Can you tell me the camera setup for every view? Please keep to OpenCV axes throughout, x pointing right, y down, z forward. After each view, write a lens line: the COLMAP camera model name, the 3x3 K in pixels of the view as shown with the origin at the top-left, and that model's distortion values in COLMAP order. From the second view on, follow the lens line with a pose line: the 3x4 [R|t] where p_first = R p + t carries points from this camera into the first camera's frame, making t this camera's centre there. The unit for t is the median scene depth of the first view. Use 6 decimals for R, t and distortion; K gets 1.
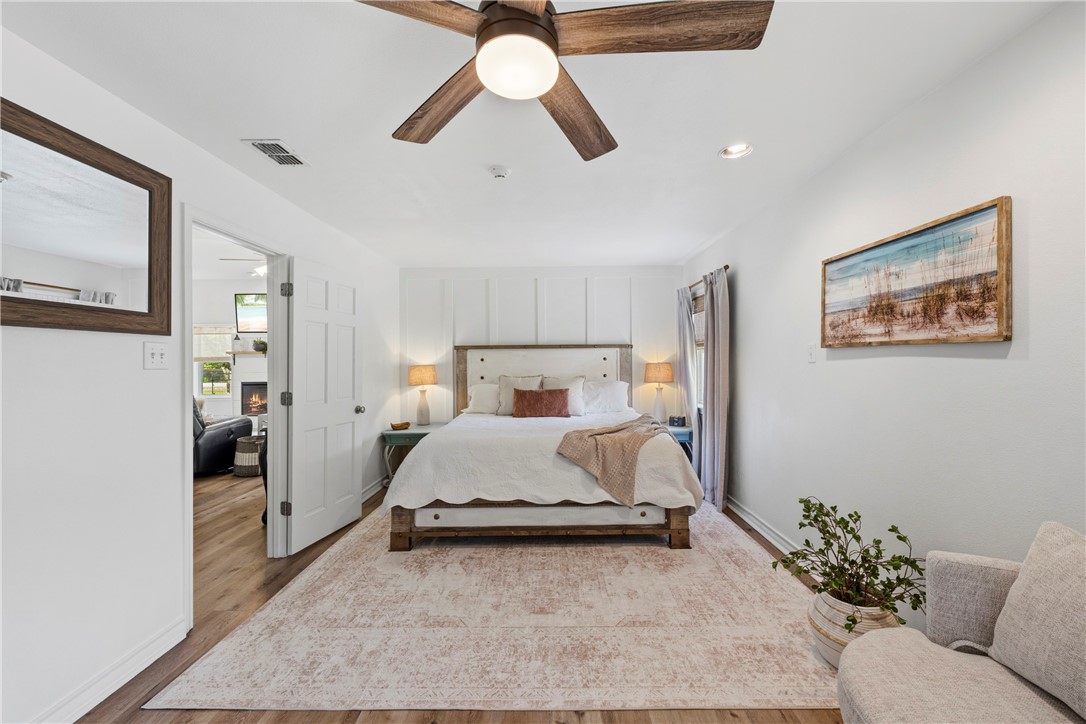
lens RADIAL K [[435.5, 0, 543.0], [0, 435.5, 362.0], [0, 0, 1]] dist [-0.000388, -0.000257]
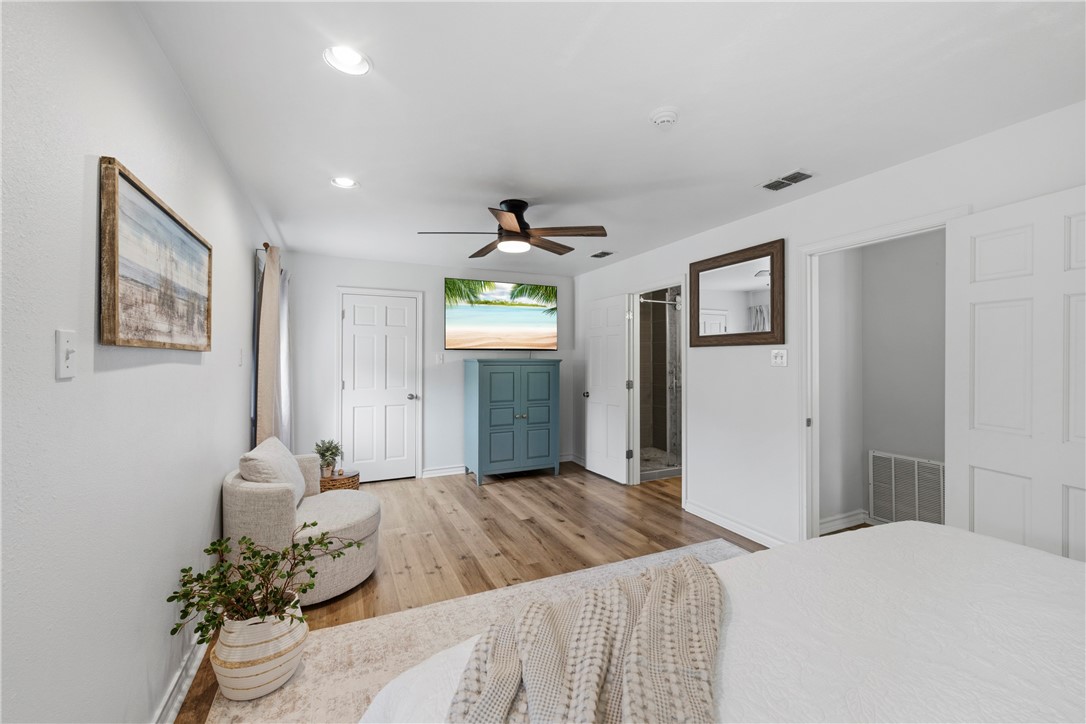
lens RADIAL K [[435.5, 0, 543.0], [0, 435.5, 362.0], [0, 0, 1]] dist [-0.000388, -0.000257]
pose [[-0.899829, 0.008485, -0.436160, 0.557042], [0.002082, 0.999883, 0.015155, -0.025738], [0.436237, 0.012728, -0.899742, 2.086080]]
